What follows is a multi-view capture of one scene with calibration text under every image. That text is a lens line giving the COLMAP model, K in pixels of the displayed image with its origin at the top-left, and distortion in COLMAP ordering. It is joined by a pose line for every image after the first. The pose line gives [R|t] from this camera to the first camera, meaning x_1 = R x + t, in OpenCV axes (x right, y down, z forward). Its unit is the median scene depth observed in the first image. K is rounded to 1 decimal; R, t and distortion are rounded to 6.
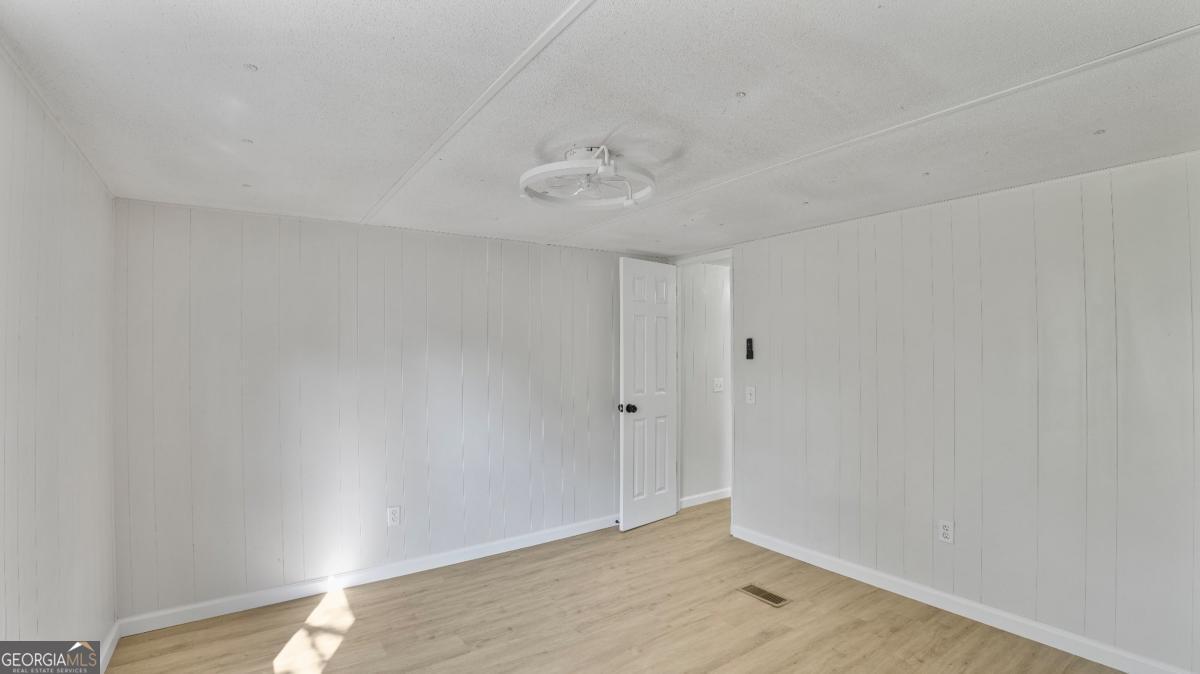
lens RADIAL K [[529.3, 0, 604.8], [0, 529.3, 342.2], [0, 0, 1]] dist [-0.061564, 0.012662]
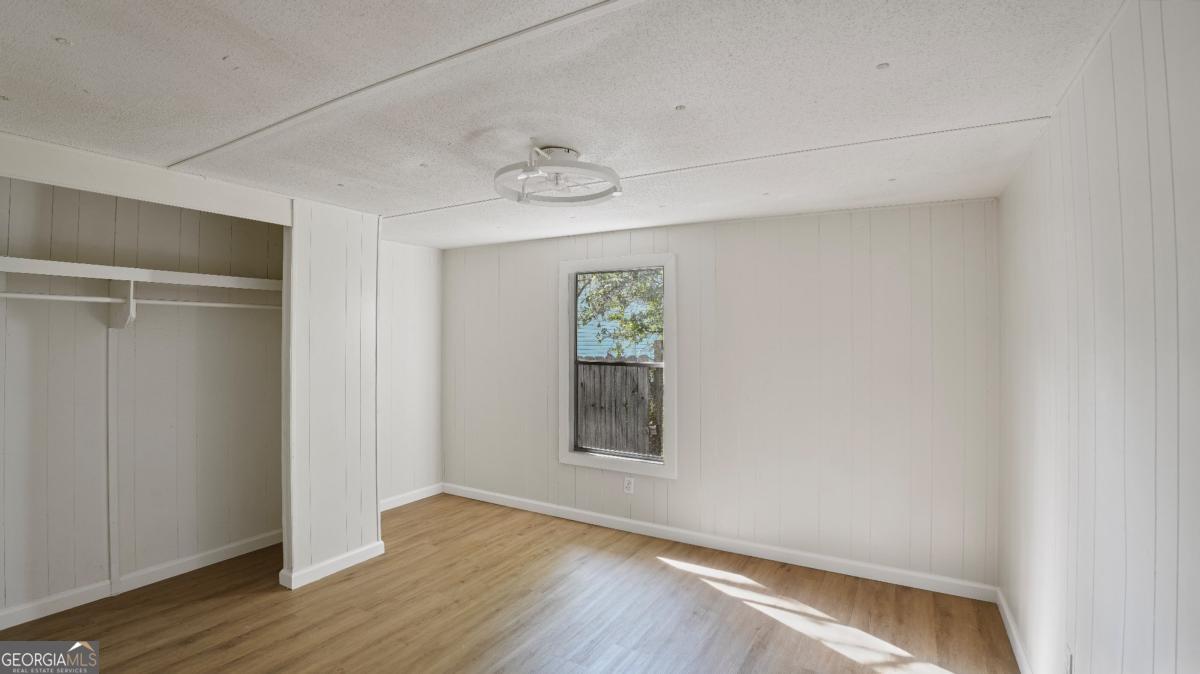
lens RADIAL K [[529.3, 0, 604.8], [0, 529.3, 342.2], [0, 0, 1]] dist [-0.061564, 0.012662]
pose [[-0.908308, 0.002028, -0.418296, 0.278463], [0.013754, 0.999592, -0.025020, 0.034424], [0.418075, -0.028479, -0.907966, 1.693339]]
